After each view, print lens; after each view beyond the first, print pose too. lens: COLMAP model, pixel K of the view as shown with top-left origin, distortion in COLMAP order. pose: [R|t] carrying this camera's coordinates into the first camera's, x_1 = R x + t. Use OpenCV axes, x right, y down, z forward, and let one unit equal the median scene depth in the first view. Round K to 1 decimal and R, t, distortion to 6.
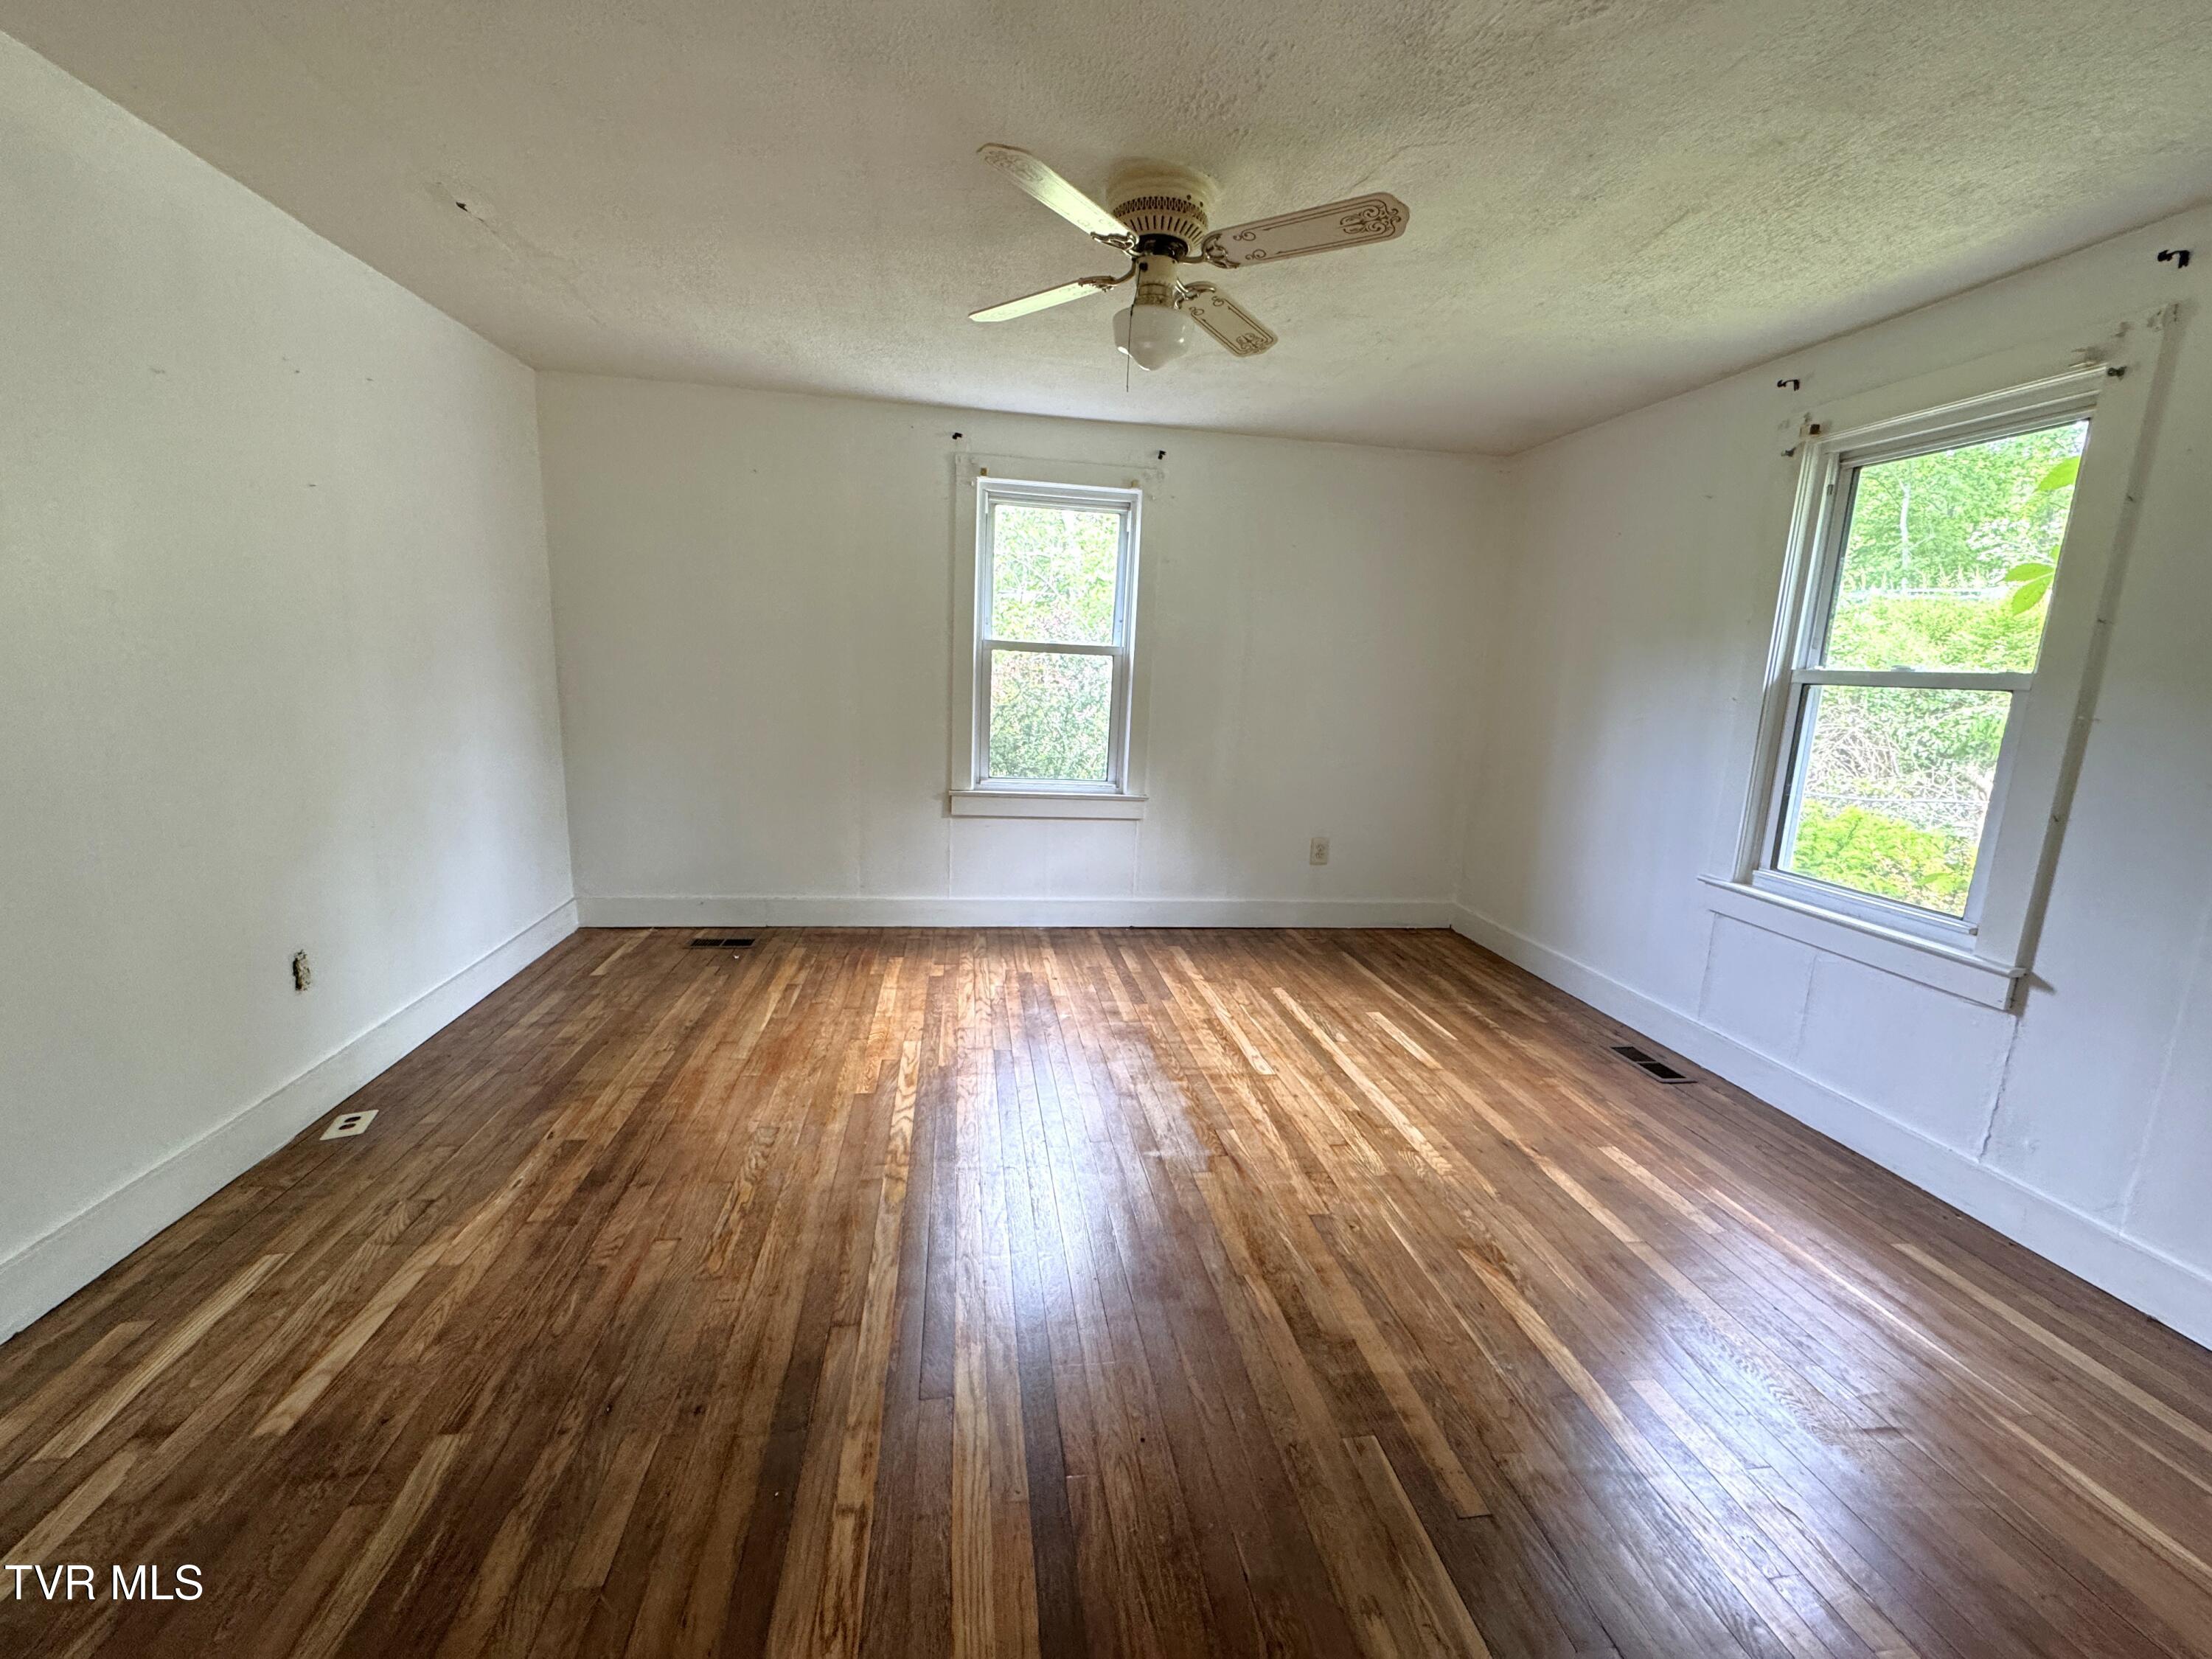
lens RADIAL K [[879.1, 0, 1105.0], [0, 879.1, 827.7], [0, 0, 1]] dist [-0.002004, 0.000090]
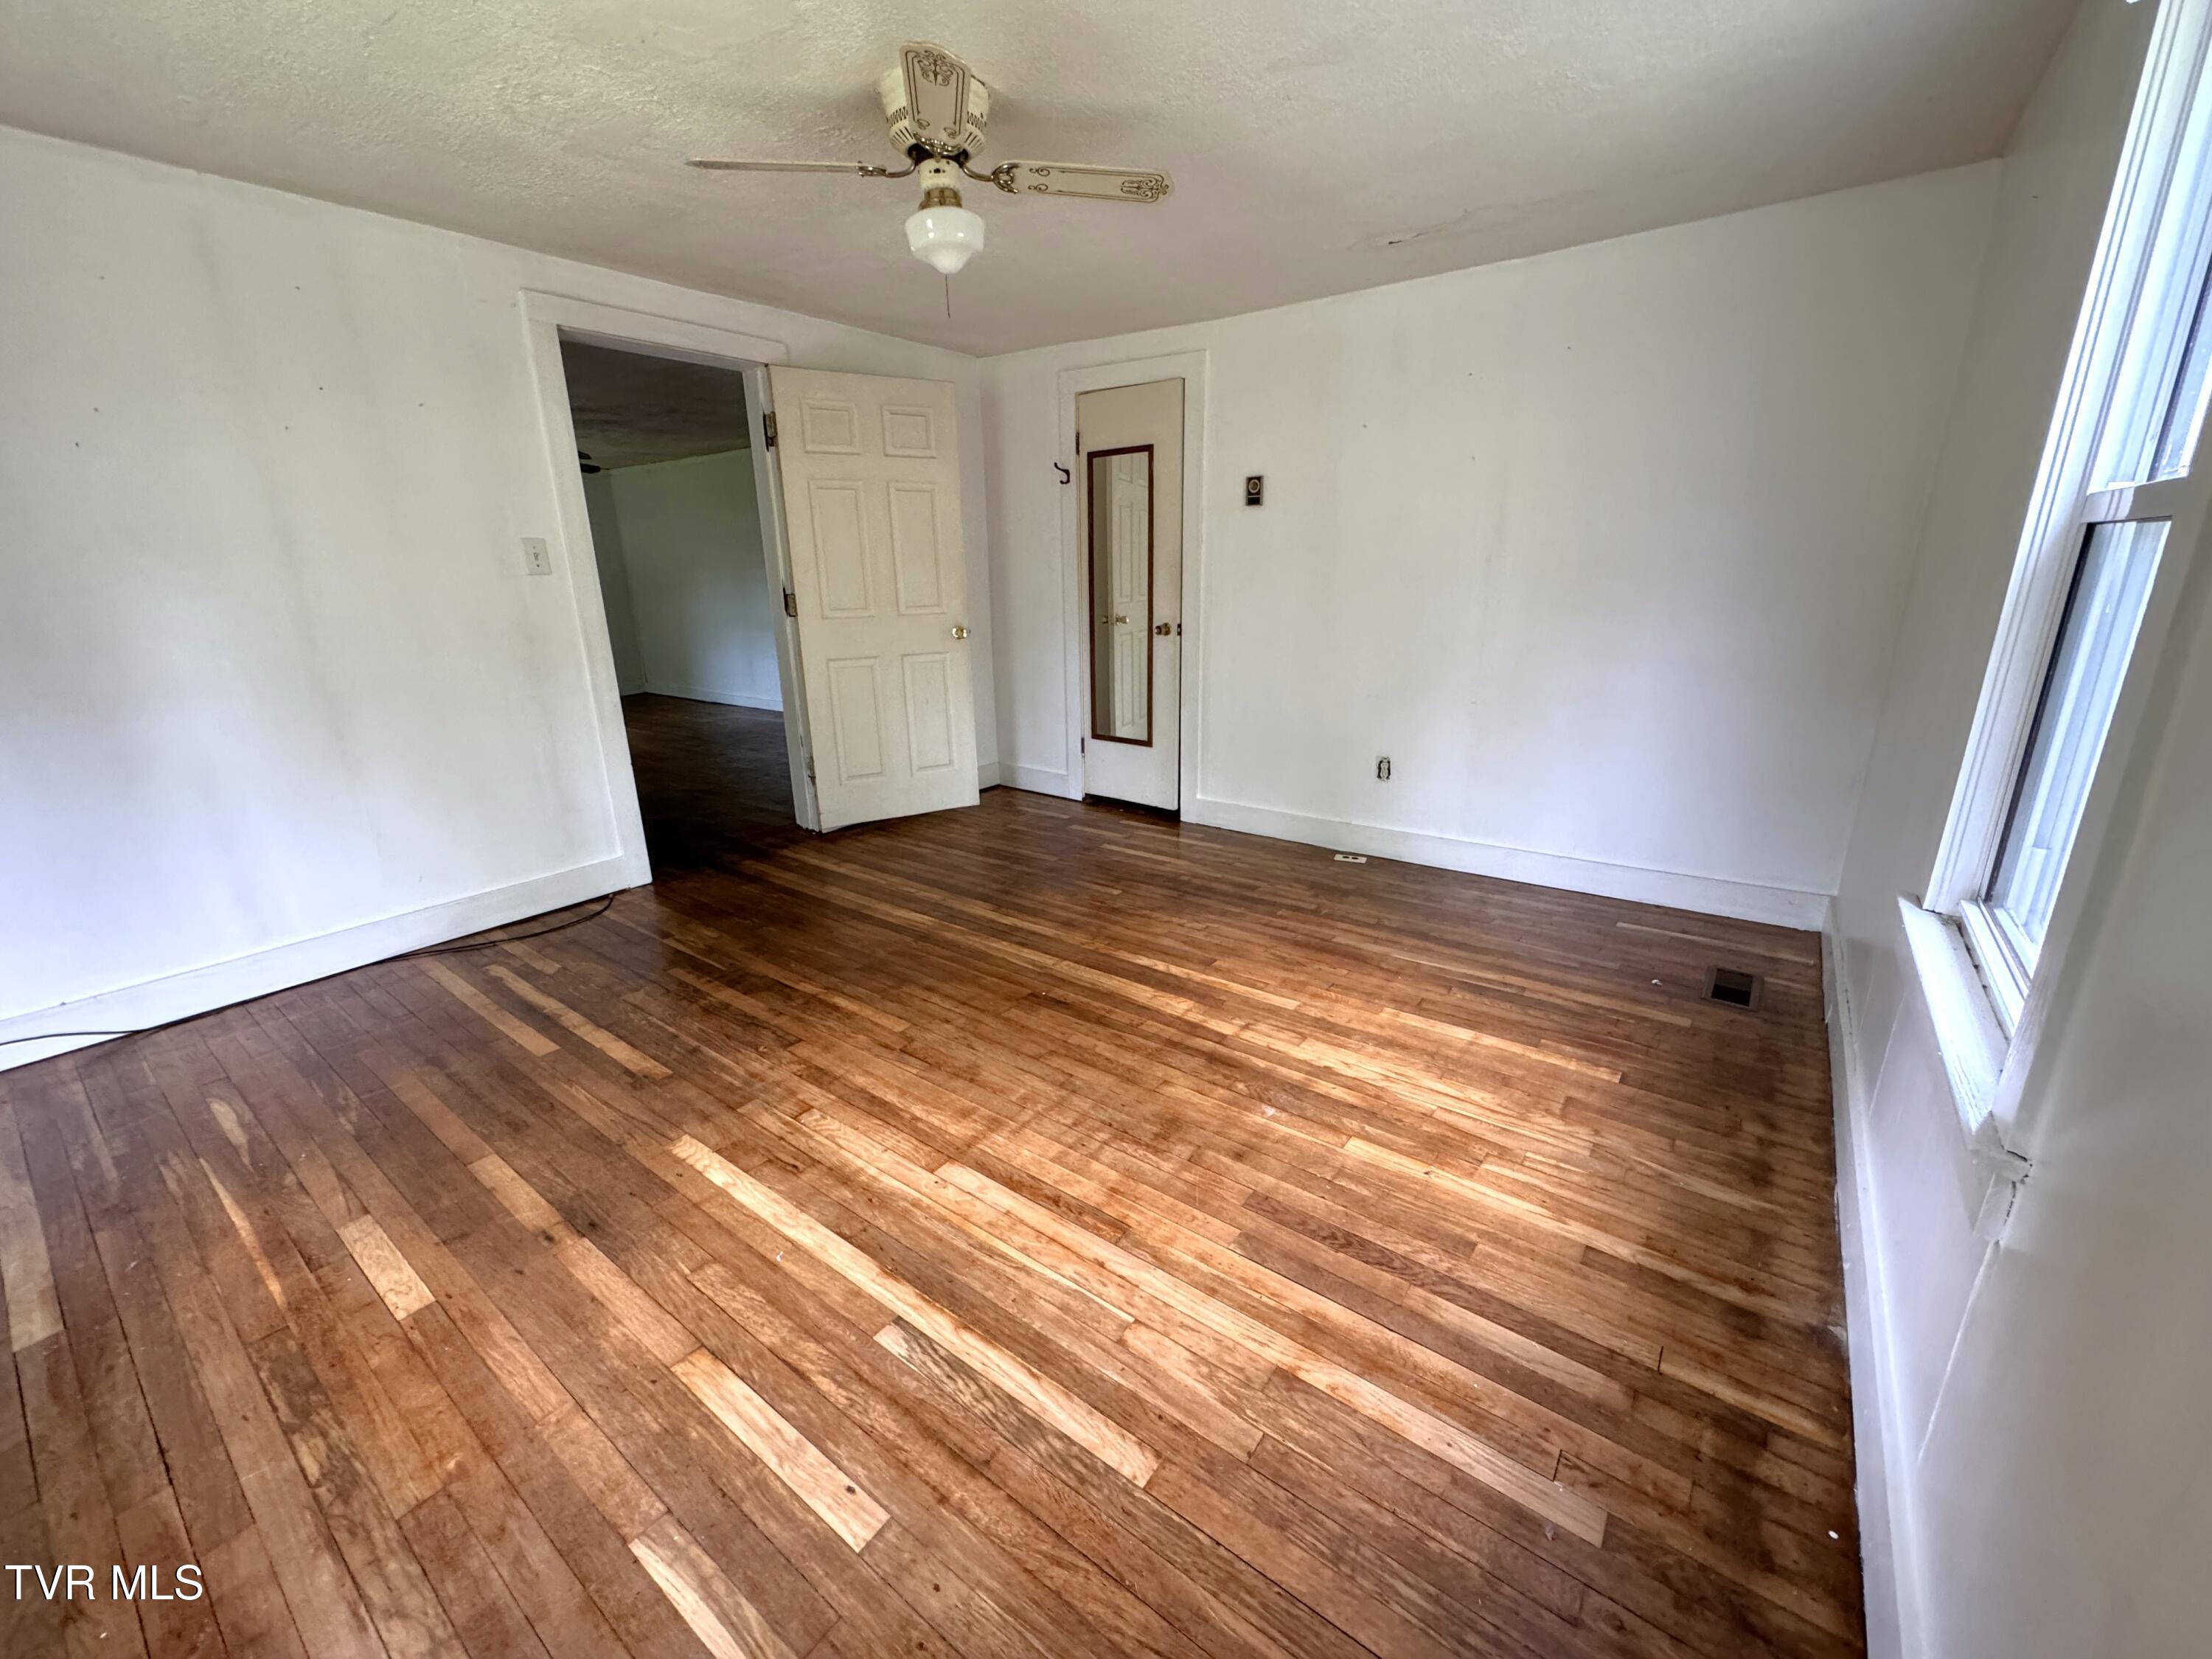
lens RADIAL K [[879.1, 0, 1105.0], [0, 879.1, 827.7], [0, 0, 1]] dist [-0.002004, 0.000090]
pose [[-0.712485, 0.168878, -0.681062, 0.477105], [-0.148145, 0.912524, 0.381253, -0.223727], [0.685870, 0.372533, -0.625141, 1.305337]]
